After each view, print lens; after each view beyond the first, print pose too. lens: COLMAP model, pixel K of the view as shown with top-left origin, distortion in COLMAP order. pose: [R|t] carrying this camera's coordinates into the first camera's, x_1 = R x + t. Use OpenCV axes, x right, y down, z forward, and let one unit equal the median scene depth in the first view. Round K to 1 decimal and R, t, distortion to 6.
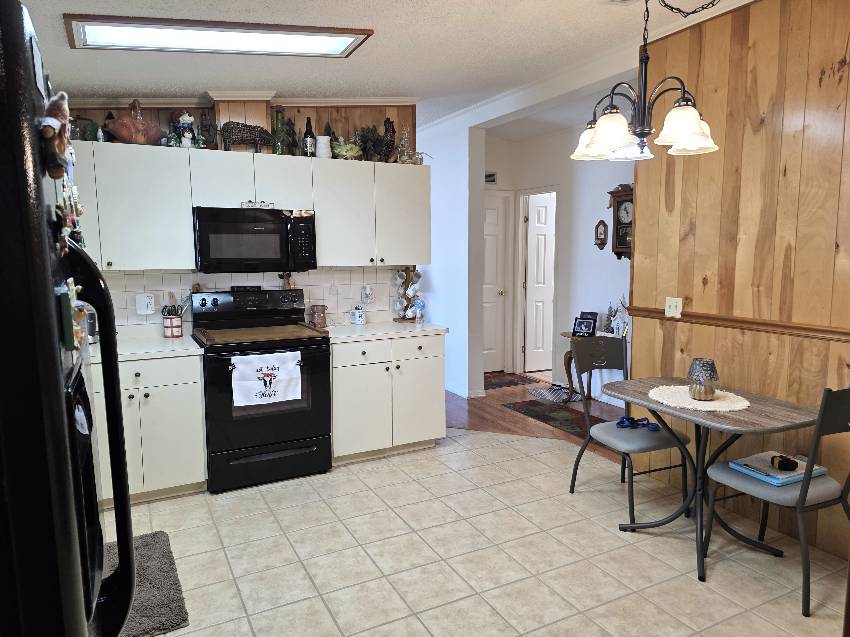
lens RADIAL K [[579.6, 0, 420.3], [0, 579.6, 316.1], [0, 0, 1]] dist [0.055208, -0.039600]
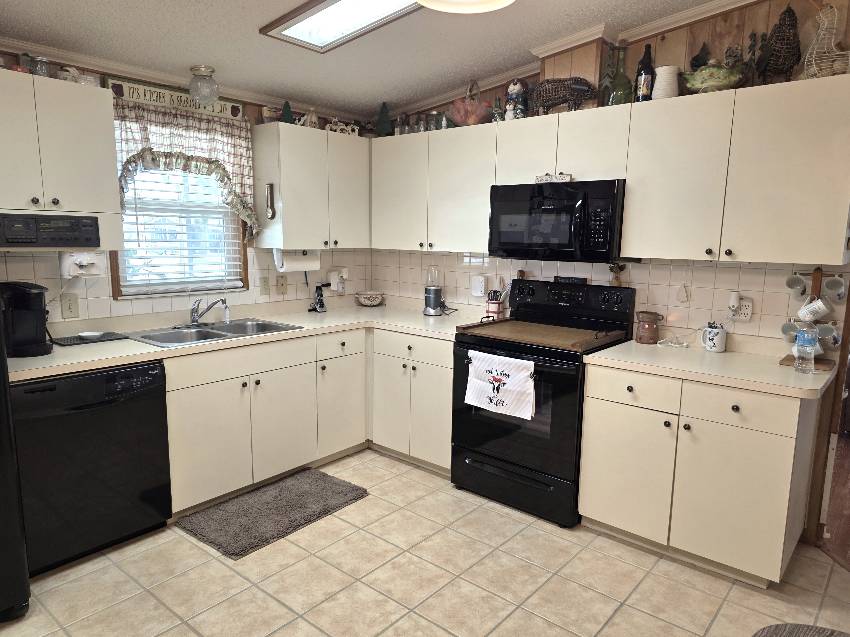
lens RADIAL K [[579.6, 0, 422.2], [0, 579.6, 324.2], [0, 0, 1]] dist [0.055208, -0.039600]
pose [[0.380342, 0.158063, -0.911239, 0.447097], [-0.123088, 0.985173, 0.119512, -0.065367], [0.916618, 0.066707, 0.394159, 0.542220]]
